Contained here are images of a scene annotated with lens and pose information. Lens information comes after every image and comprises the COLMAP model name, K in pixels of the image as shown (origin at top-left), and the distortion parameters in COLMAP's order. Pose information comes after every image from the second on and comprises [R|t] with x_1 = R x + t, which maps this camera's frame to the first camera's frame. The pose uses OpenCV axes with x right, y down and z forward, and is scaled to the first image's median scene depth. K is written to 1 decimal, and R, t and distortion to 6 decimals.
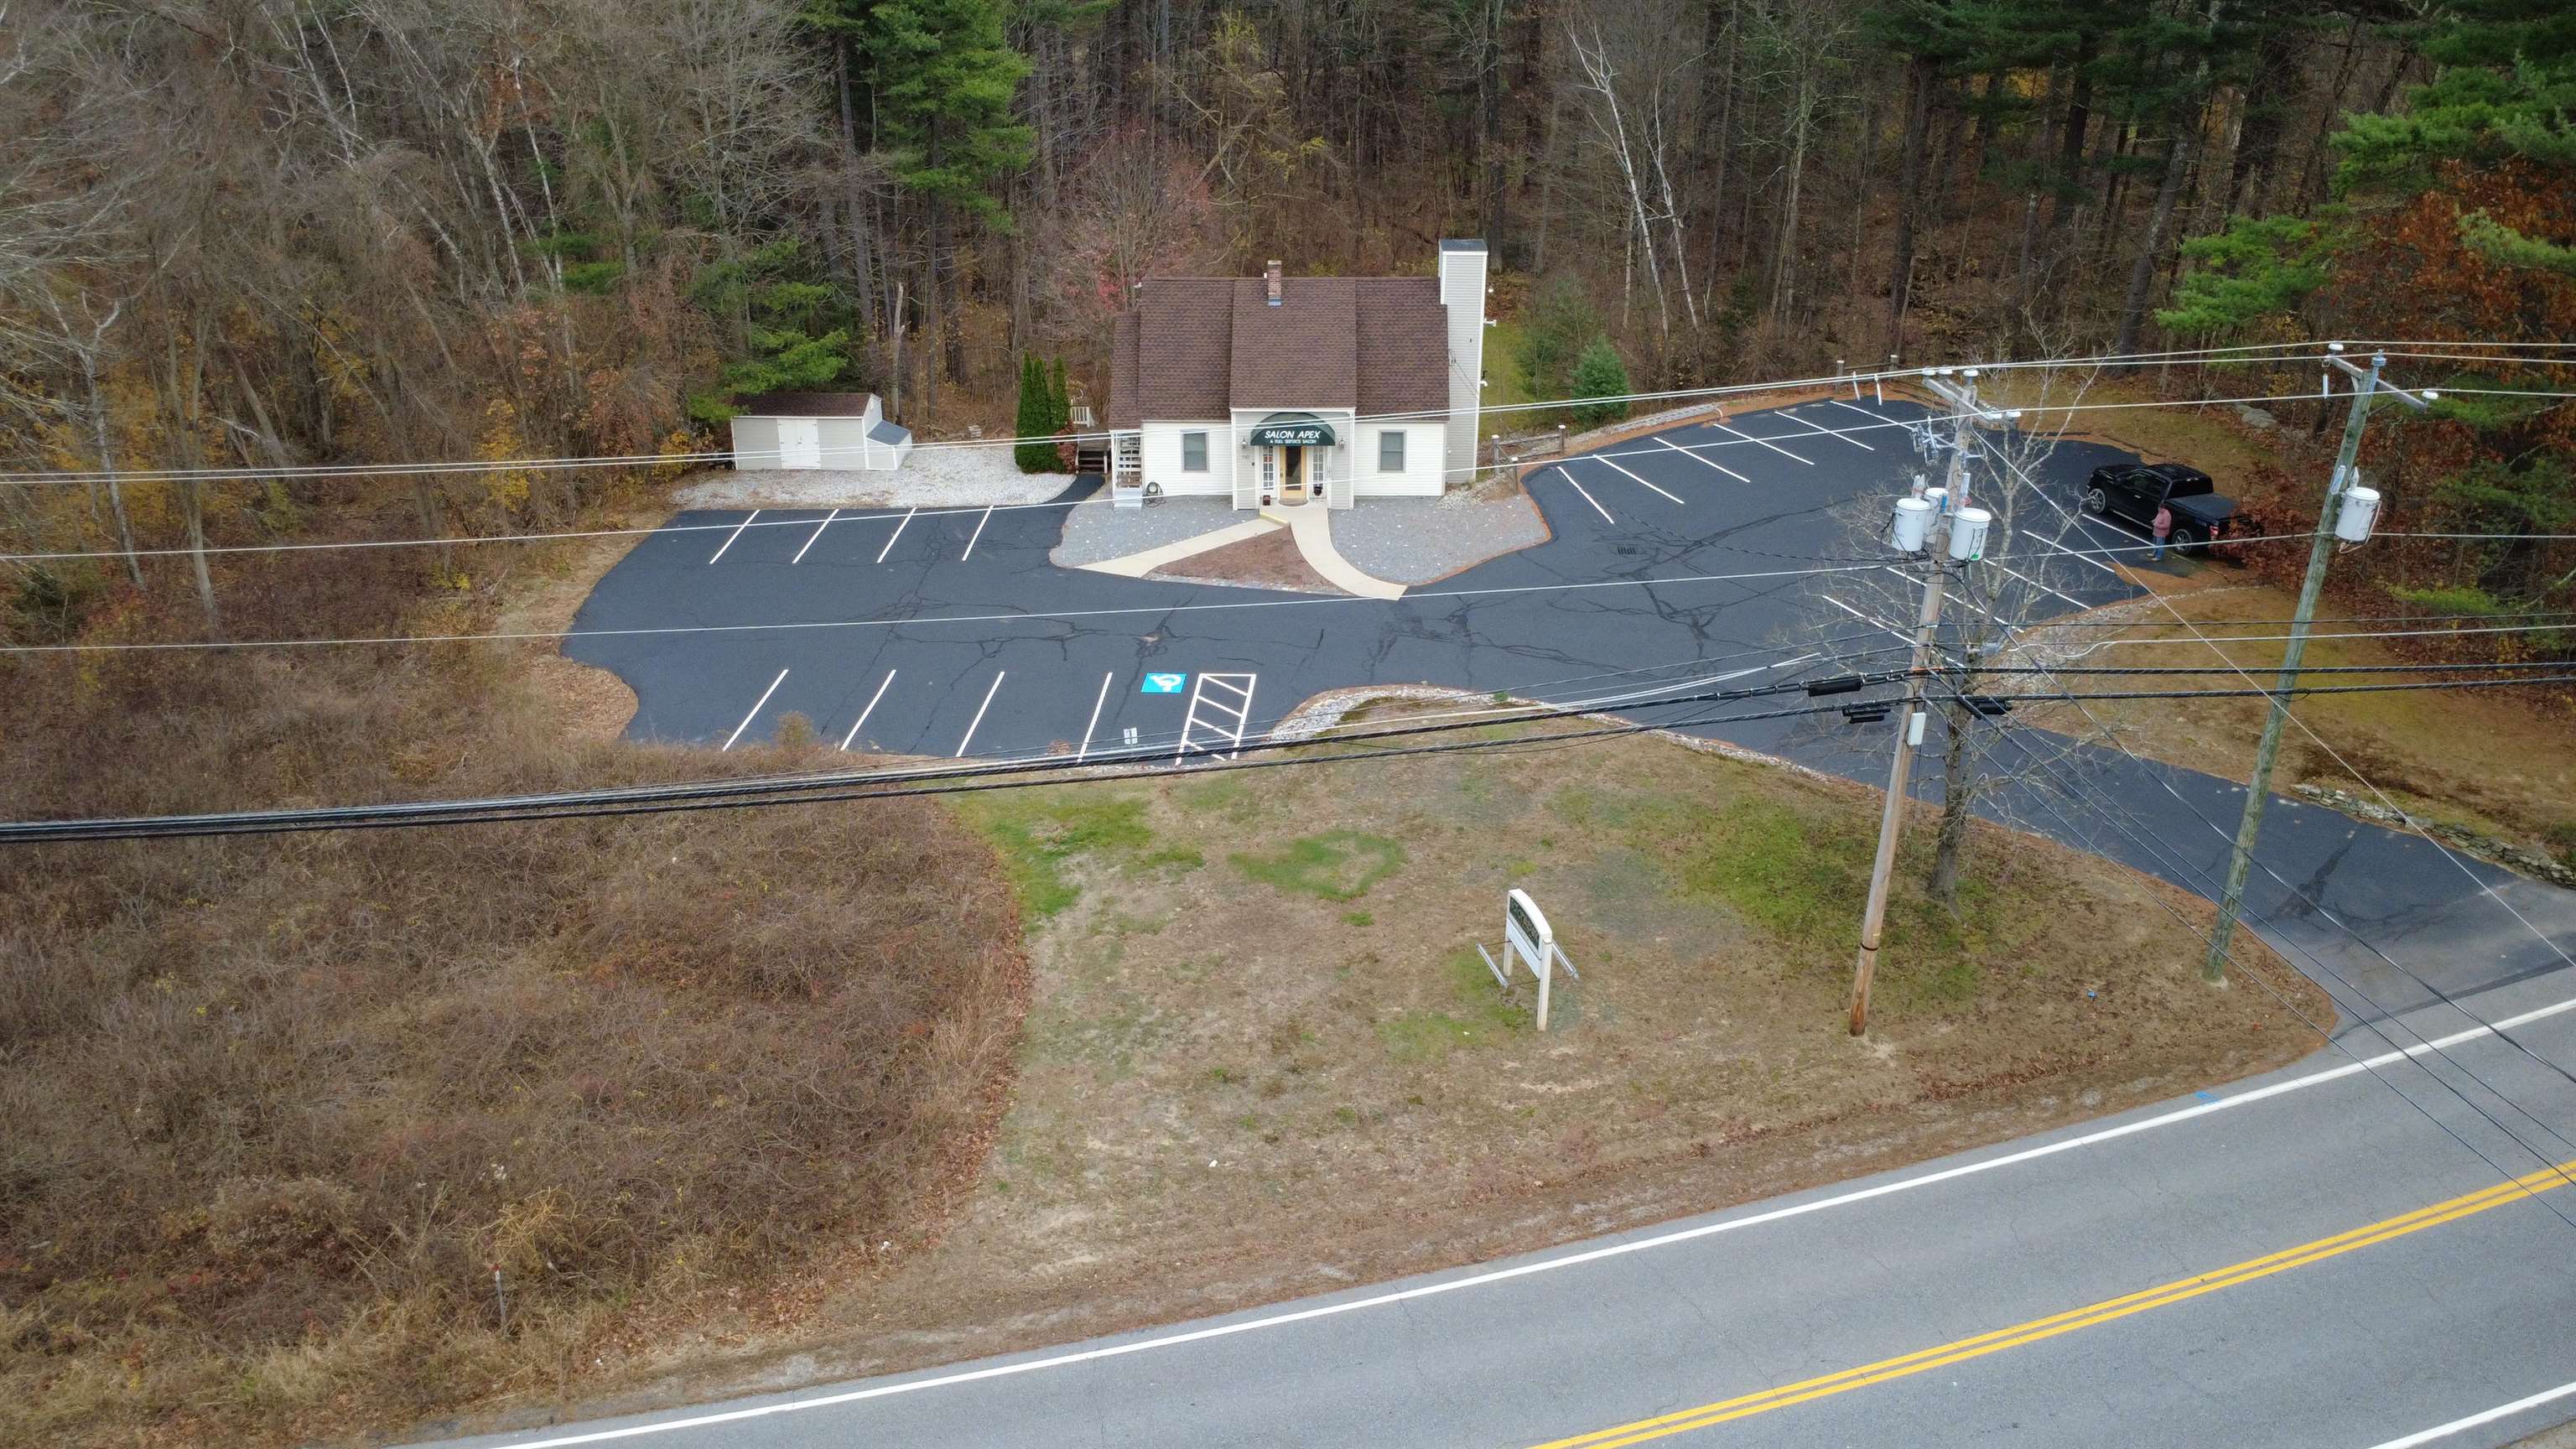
lens RADIAL K [[1856.7, 0, 1288.0], [0, 1856.7, 724.5], [0, 0, 1]] dist [-0.003886, 0.003489]
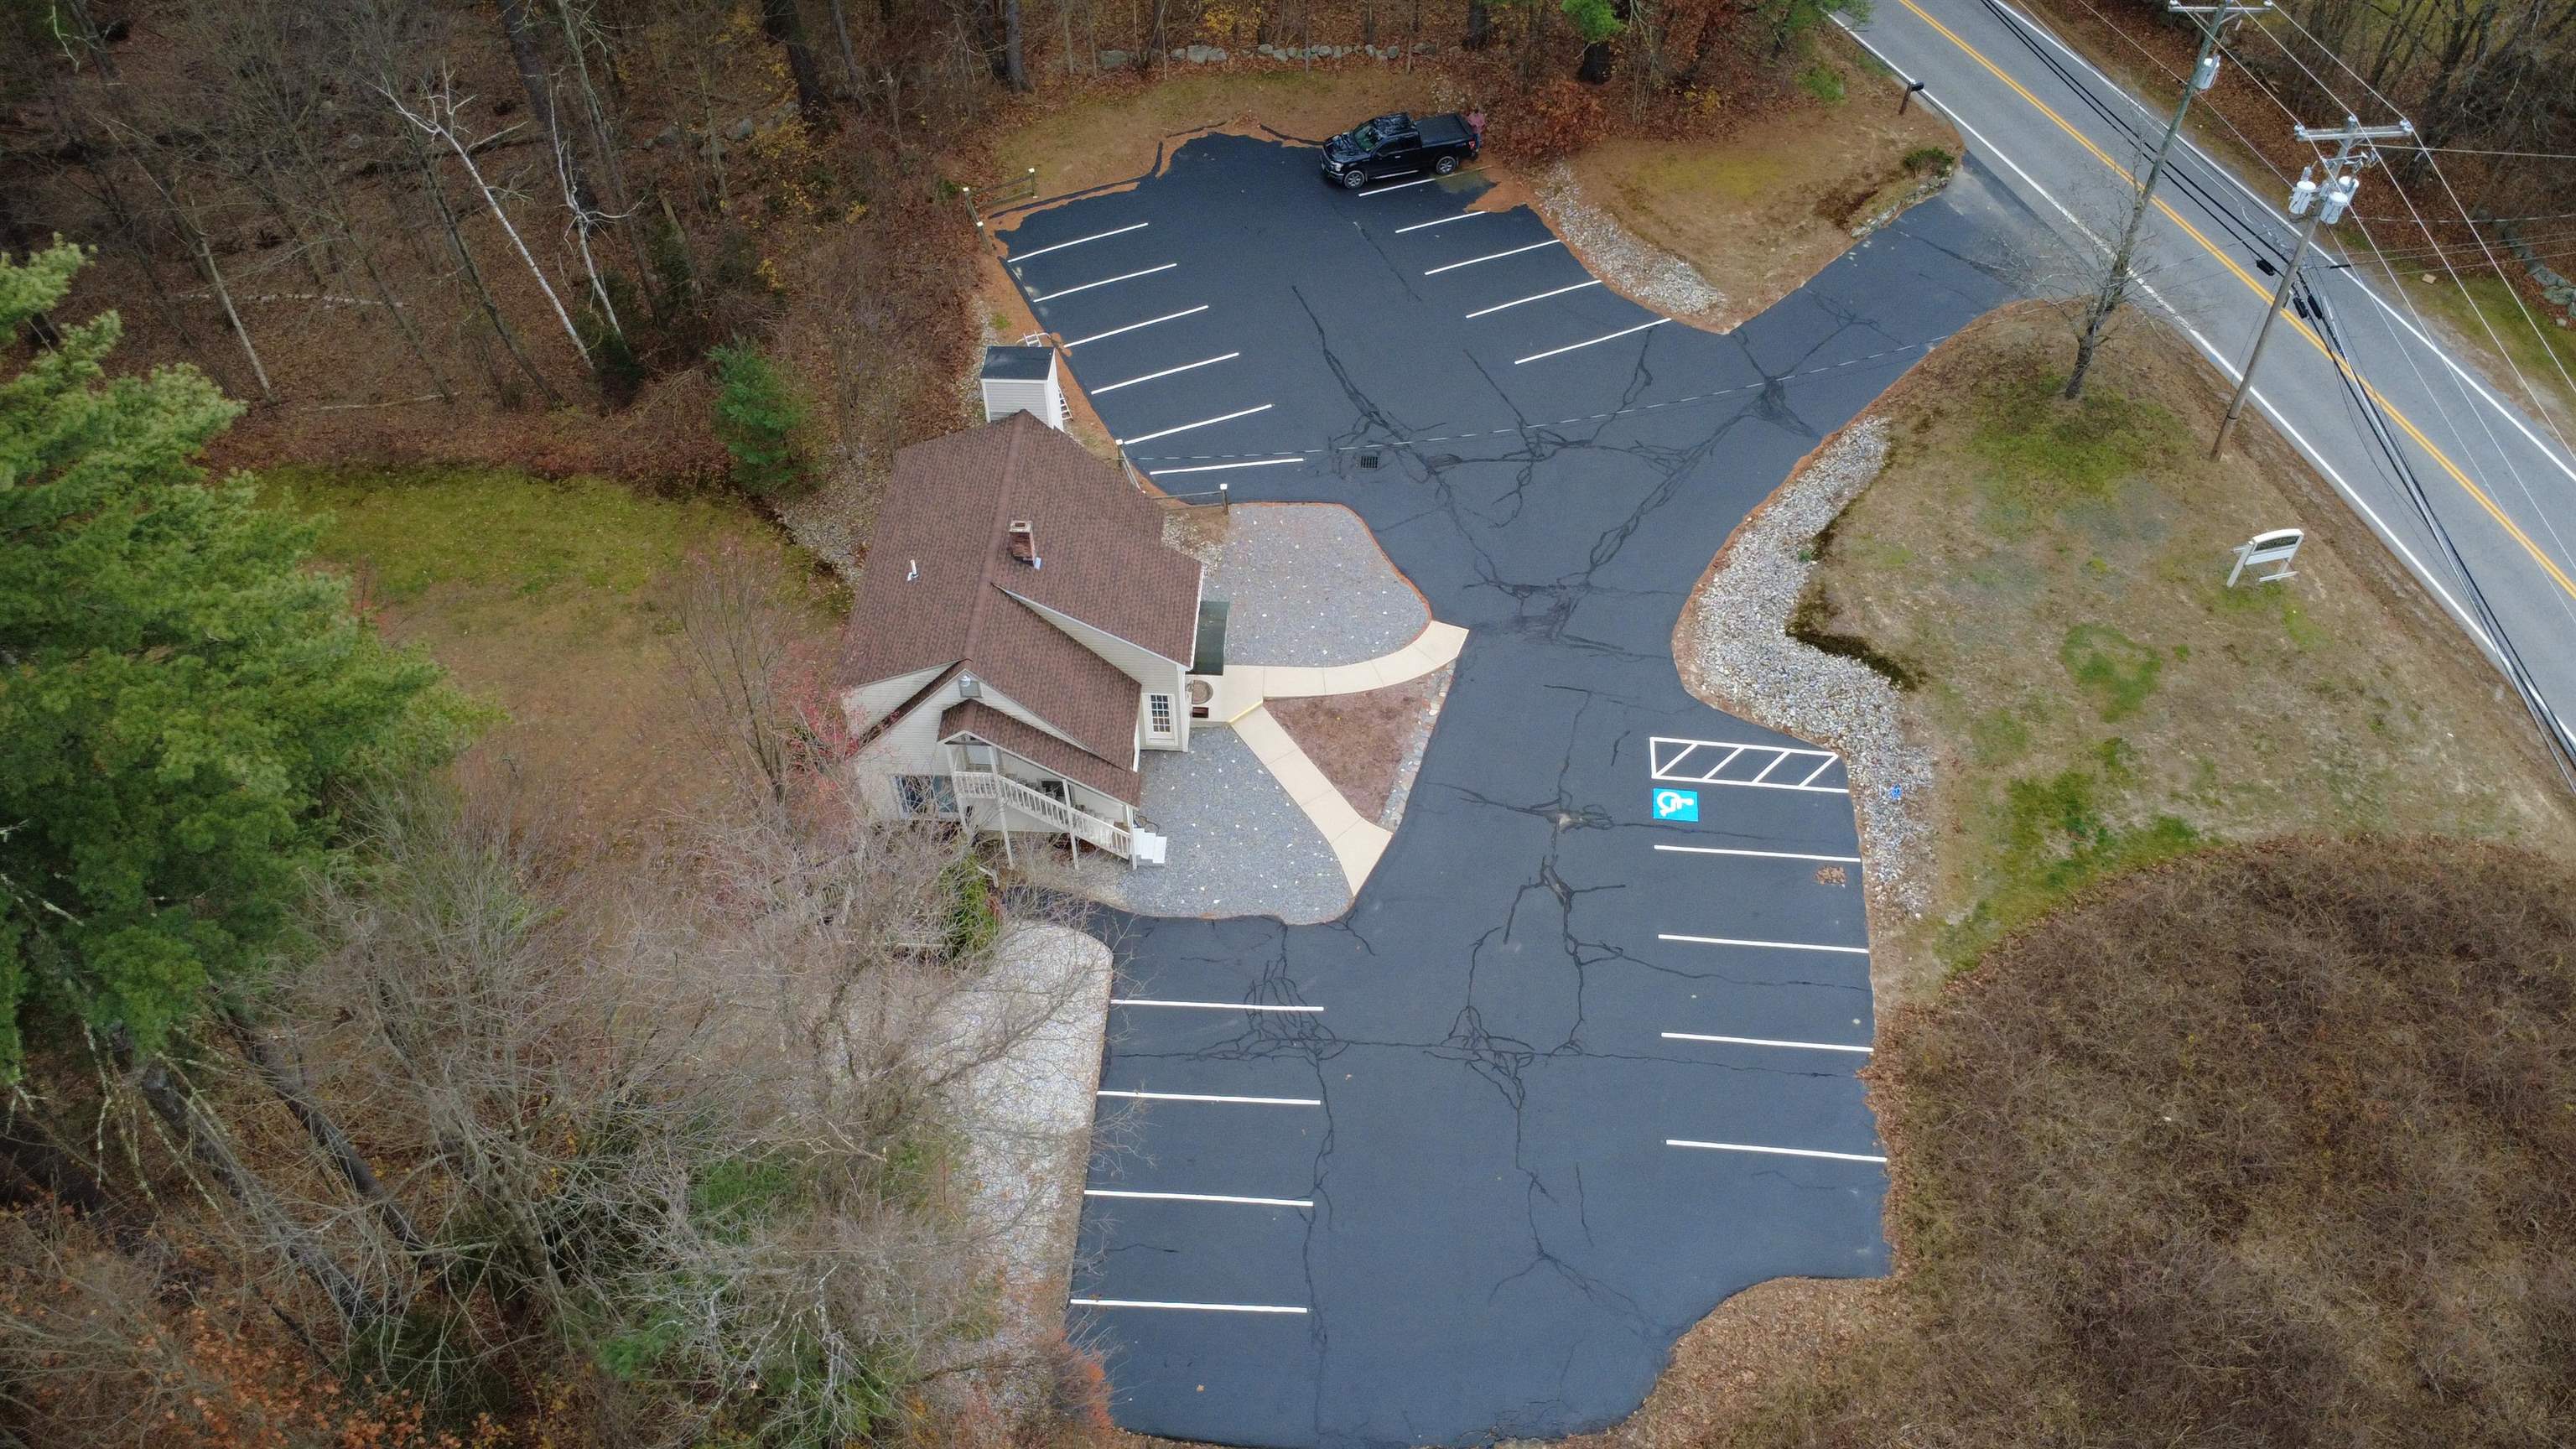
lens RADIAL K [[1856.7, 0, 1288.0], [0, 1856.7, 724.5], [0, 0, 1]] dist [-0.003886, 0.003489]
pose [[0.040012, -0.746066, 0.664669, -0.606350], [0.448788, 0.607748, 0.655158, -0.685246], [-0.892742, 0.272081, 0.359143, 0.671535]]
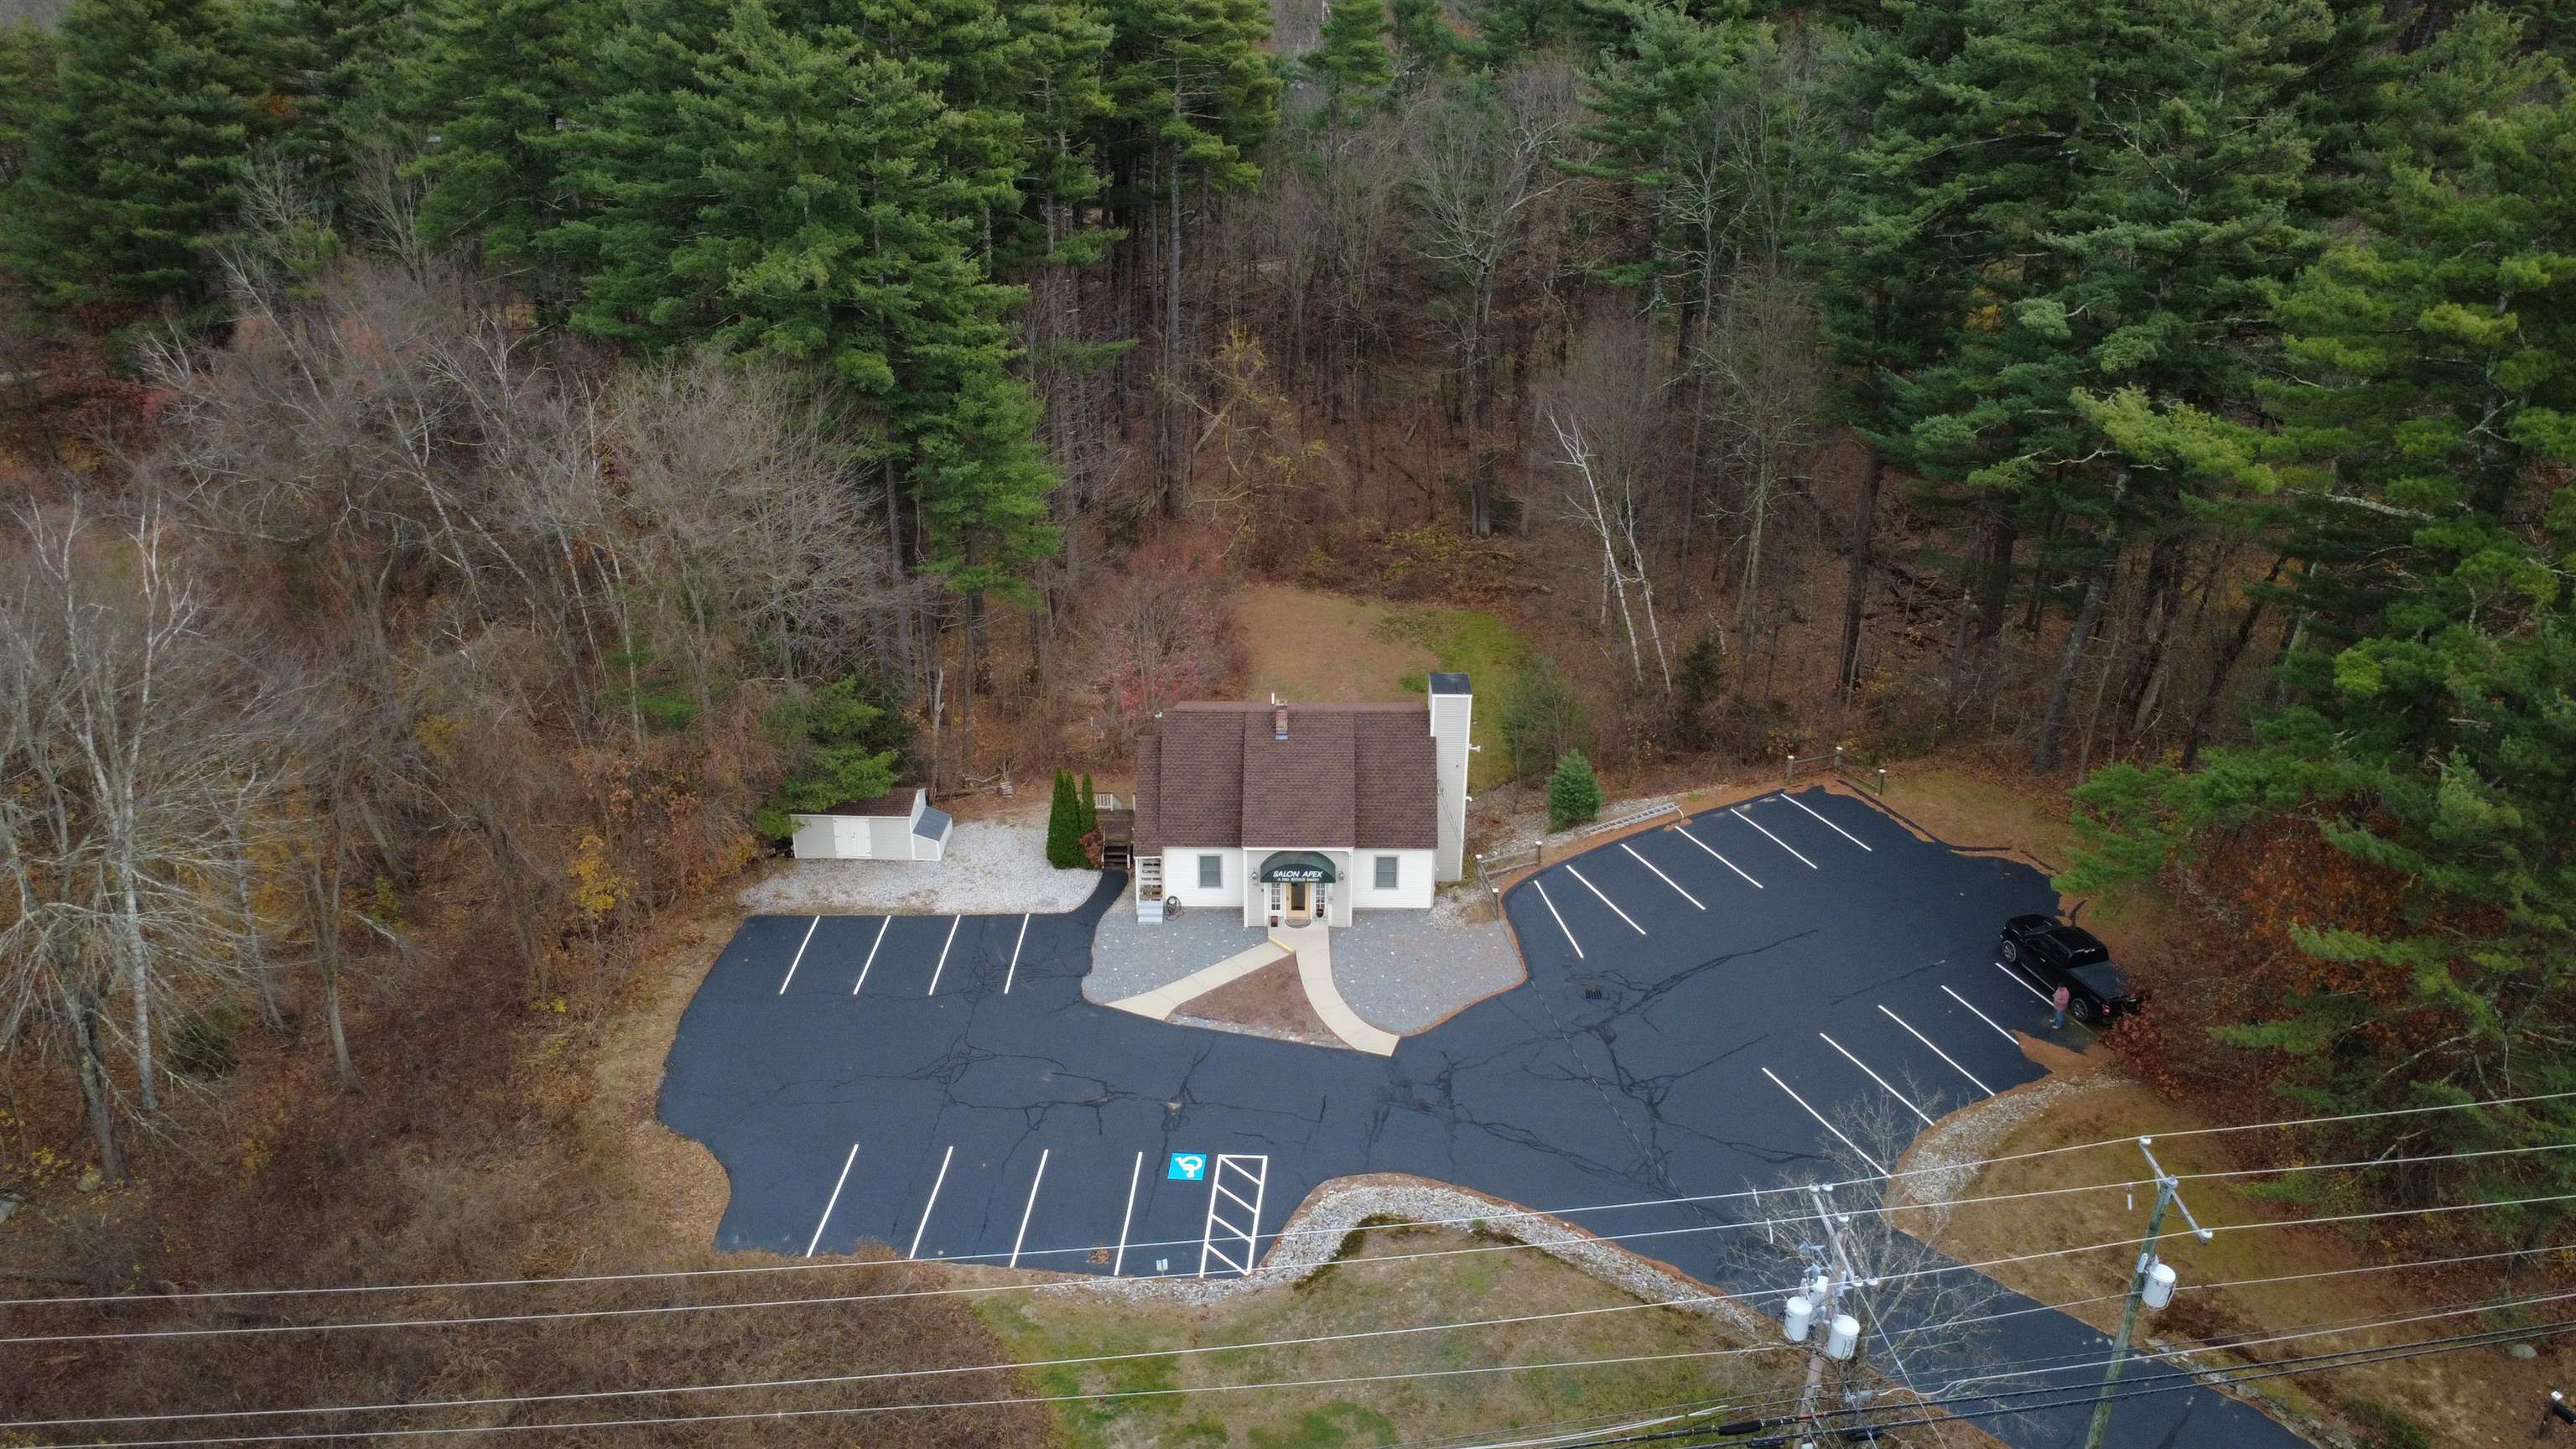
lens RADIAL K [[1856.7, 0, 1288.0], [0, 1856.7, 724.5], [0, 0, 1]] dist [-0.003886, 0.003489]
pose [[0.999985, 0.003928, 0.003796, -0.008201], [-0.003929, 0.999992, 0.000281, -0.246422], [-0.003795, -0.000296, 0.999993, -0.124348]]
